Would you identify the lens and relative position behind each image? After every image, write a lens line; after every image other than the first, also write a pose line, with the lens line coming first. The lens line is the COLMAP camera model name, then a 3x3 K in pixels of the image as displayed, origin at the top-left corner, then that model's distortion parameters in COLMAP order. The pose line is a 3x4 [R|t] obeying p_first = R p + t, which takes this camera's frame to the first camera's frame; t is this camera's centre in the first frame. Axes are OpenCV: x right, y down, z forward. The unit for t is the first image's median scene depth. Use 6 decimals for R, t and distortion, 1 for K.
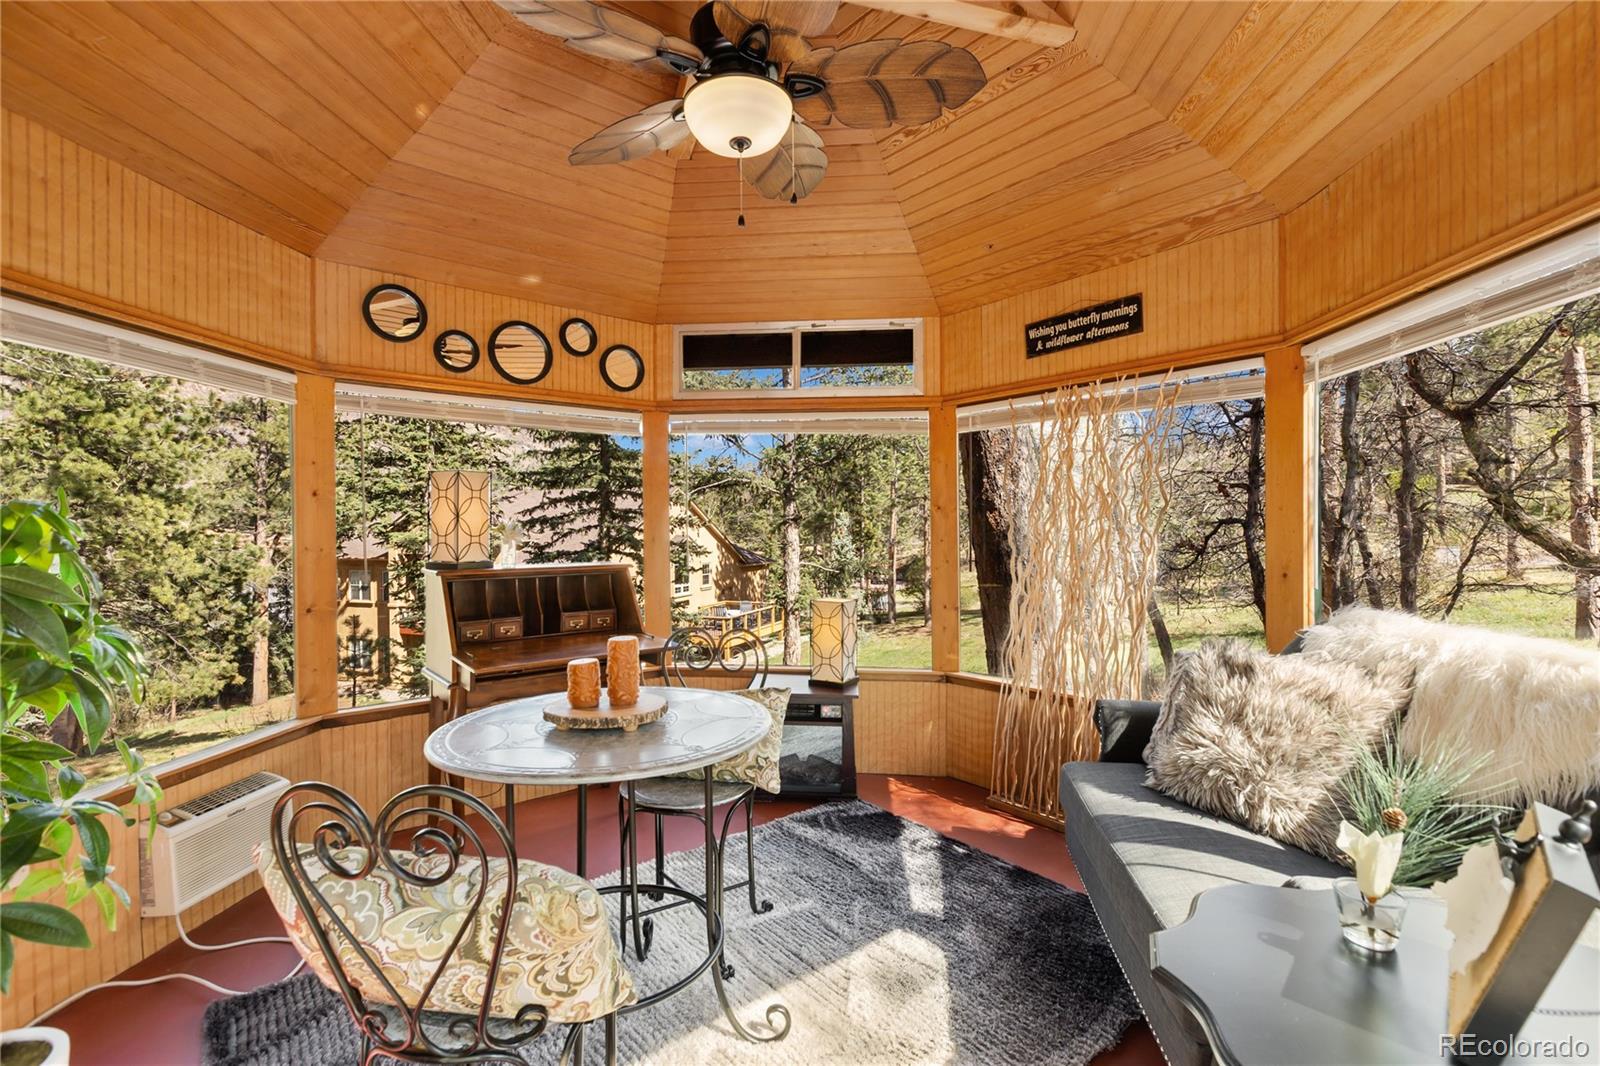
lens RADIAL K [[736.8, 0, 800.0], [0, 736.8, 533.0], [0, 0, 1]] dist [0.003078, 0.001783]
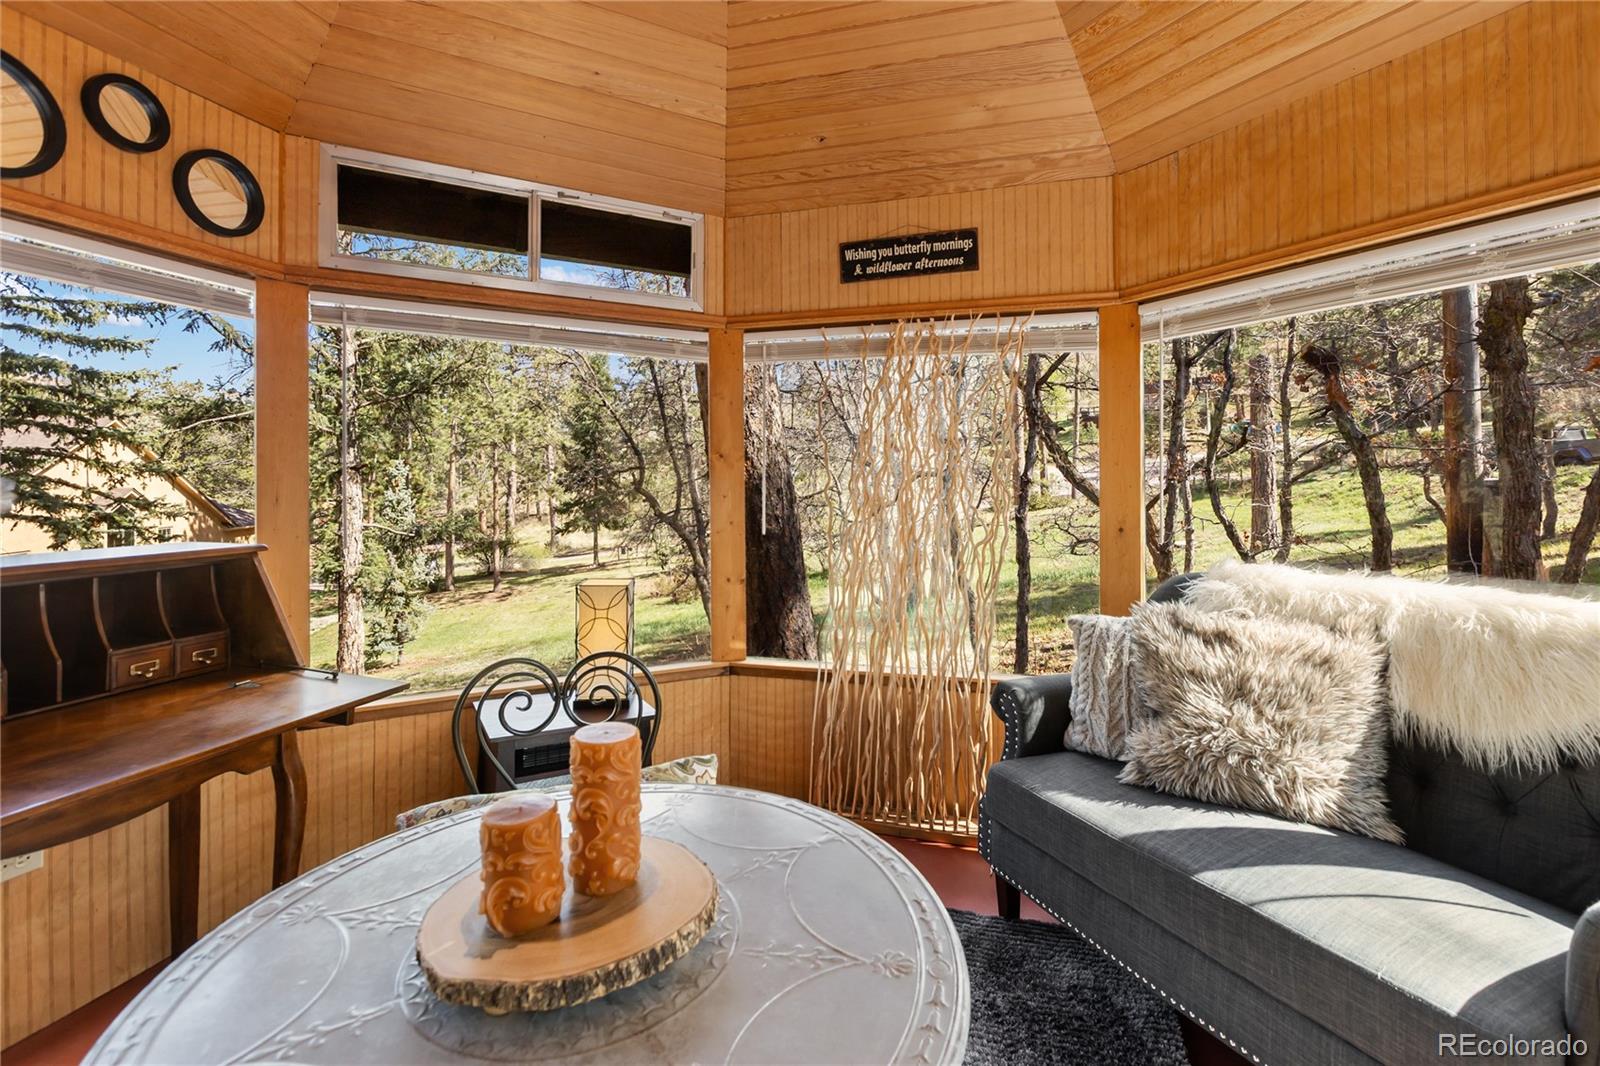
lens RADIAL K [[753.1, 0, 803.2], [0, 753.1, 474.4], [0, 0, 1]] dist [0.001888, 0.001079]
pose [[0.824371, 0.008023, 0.565992, -0.229246], [-0.000463, 0.999909, -0.013500, -0.003781], [-0.566049, 0.010867, 0.824300, 0.322062]]
